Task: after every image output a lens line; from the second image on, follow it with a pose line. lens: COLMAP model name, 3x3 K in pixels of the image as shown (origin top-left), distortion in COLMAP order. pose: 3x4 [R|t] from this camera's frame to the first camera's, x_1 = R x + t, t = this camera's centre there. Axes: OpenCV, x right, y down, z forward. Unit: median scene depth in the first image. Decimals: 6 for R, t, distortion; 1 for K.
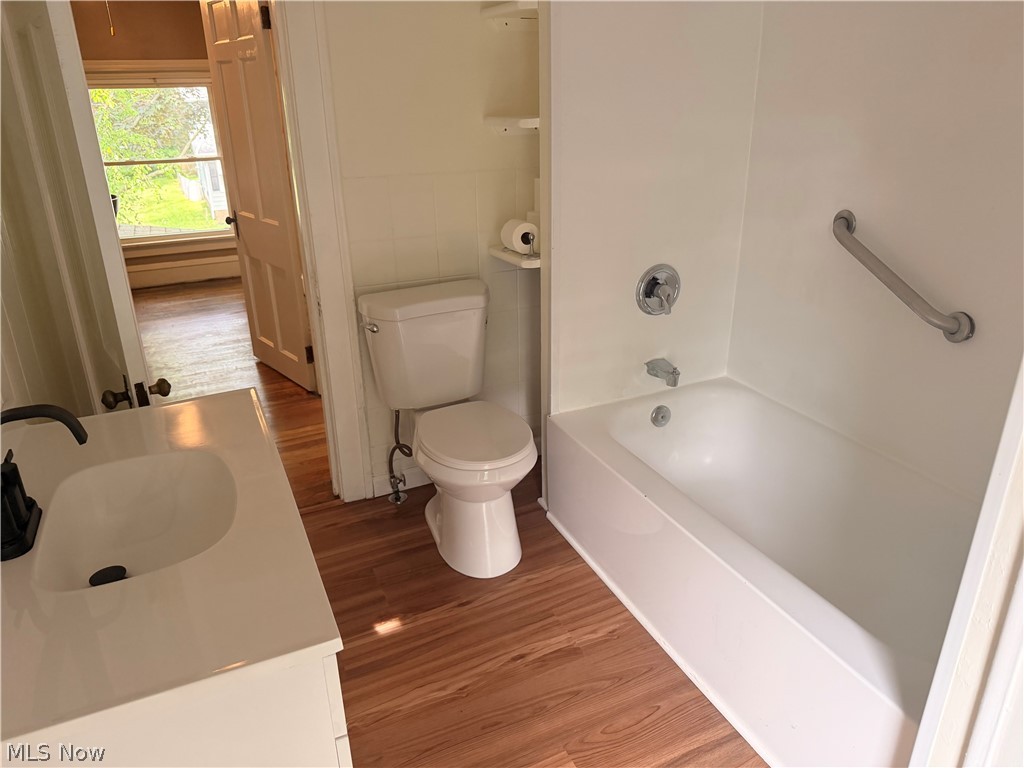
lens RADIAL K [[721.3, 0, 515.7], [0, 721.3, 386.9], [0, 0, 1]] dist [0.106353, -0.165922]
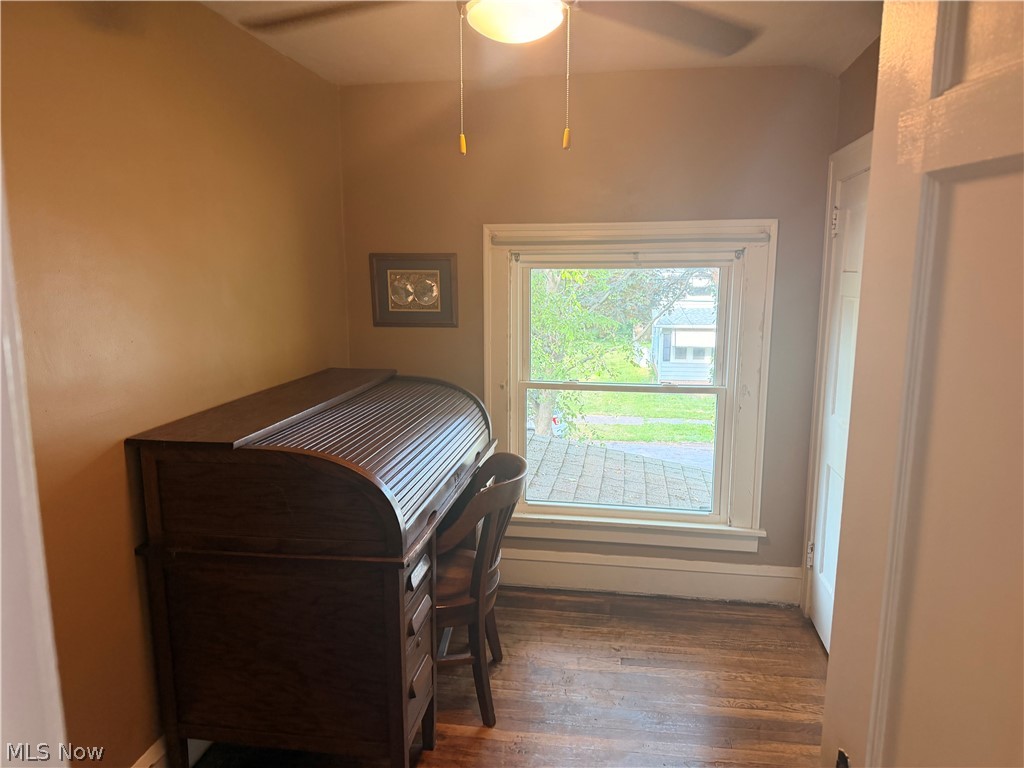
lens RADIAL K [[721.3, 0, 515.7], [0, 721.3, 386.9], [0, 0, 1]] dist [0.106353, -0.165922]
pose [[0.836041, 0.101458, -0.539205, -0.242901], [-0.216070, 0.964222, -0.153588, -0.202466], [0.504331, 0.244911, 0.828051, 0.484195]]
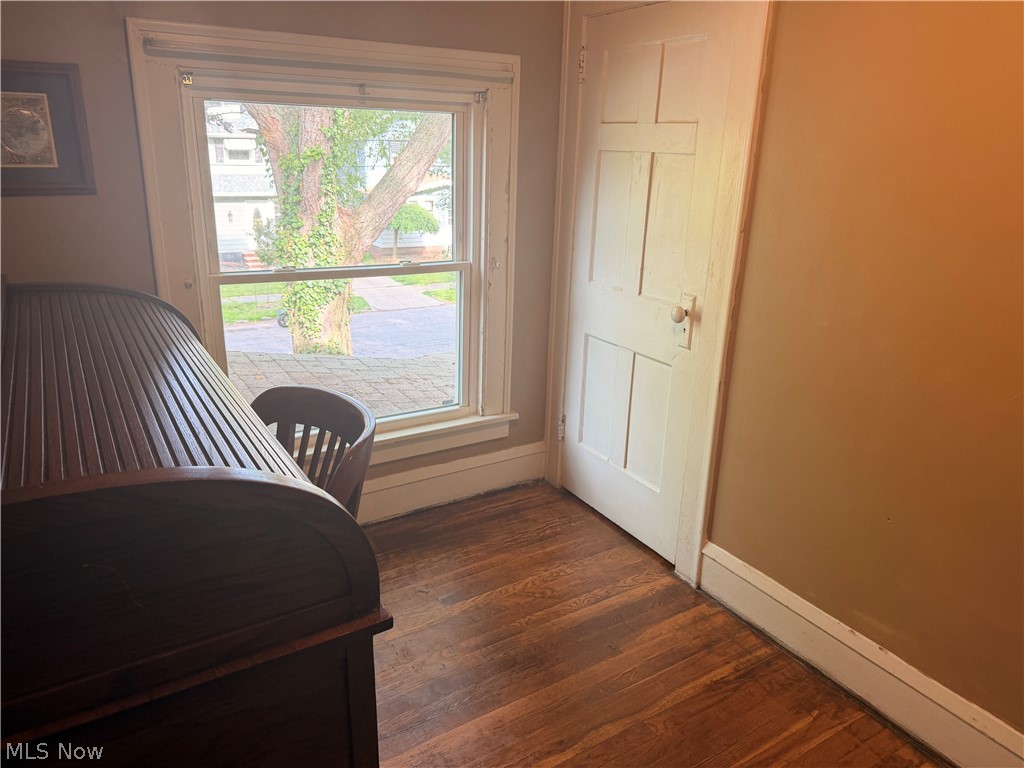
lens RADIAL K [[709.4, 0, 509.6], [0, 709.4, 380.6], [0, 0, 1]] dist [0.108881, -0.148345]
pose [[0.991275, 0.001057, 0.131809, -0.439140], [0.007512, 0.997890, -0.064497, -0.213144], [-0.131599, 0.064924, 0.989175, 0.560083]]
